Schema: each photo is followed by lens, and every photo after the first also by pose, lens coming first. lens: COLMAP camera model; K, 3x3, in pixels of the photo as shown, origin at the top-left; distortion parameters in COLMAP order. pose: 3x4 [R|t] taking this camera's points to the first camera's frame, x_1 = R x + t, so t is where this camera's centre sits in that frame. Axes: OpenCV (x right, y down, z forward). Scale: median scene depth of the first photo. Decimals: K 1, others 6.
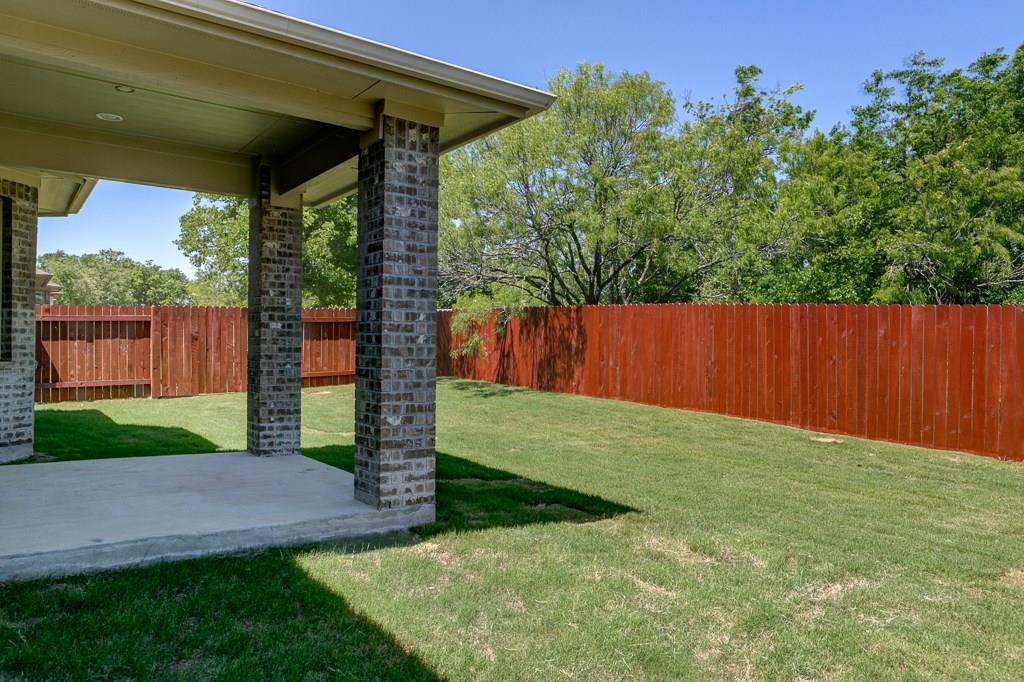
lens RADIAL K [[699.3, 0, 513.0], [0, 699.3, 345.3], [0, 0, 1]] dist [-0.023604, 0.010524]
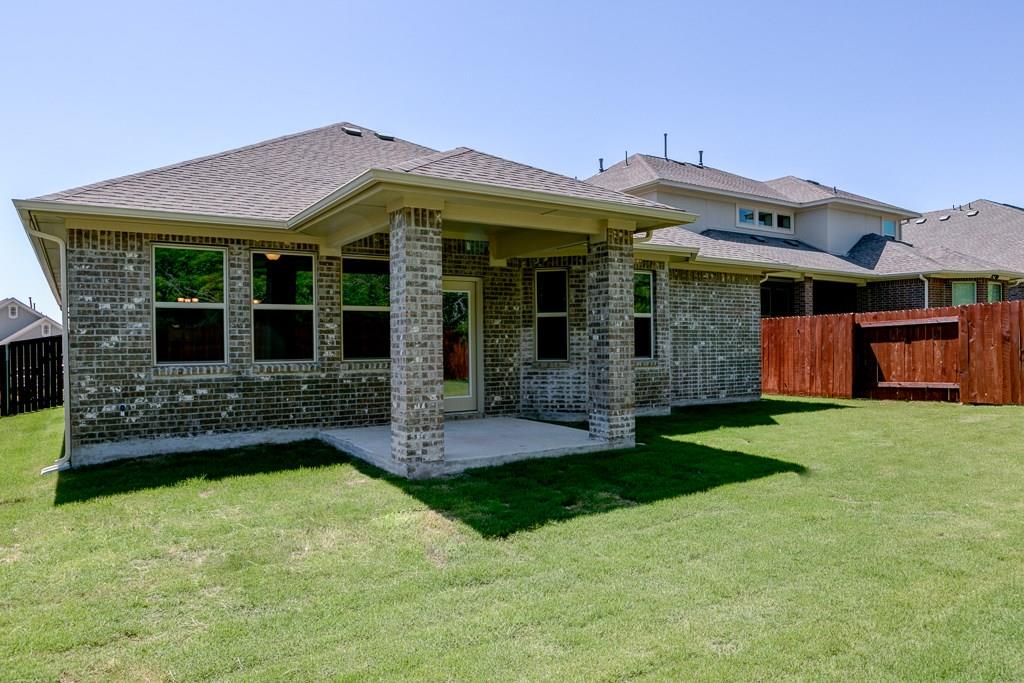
lens RADIAL K [[699.3, 0, 513.5], [0, 699.3, 344.8], [0, 0, 1]] dist [-0.023604, 0.010524]
pose [[-0.078652, -0.010137, -0.996851, 0.938258], [0.013587, 0.999845, -0.011239, -0.002805], [0.996810, -0.014428, -0.078502, 0.948472]]
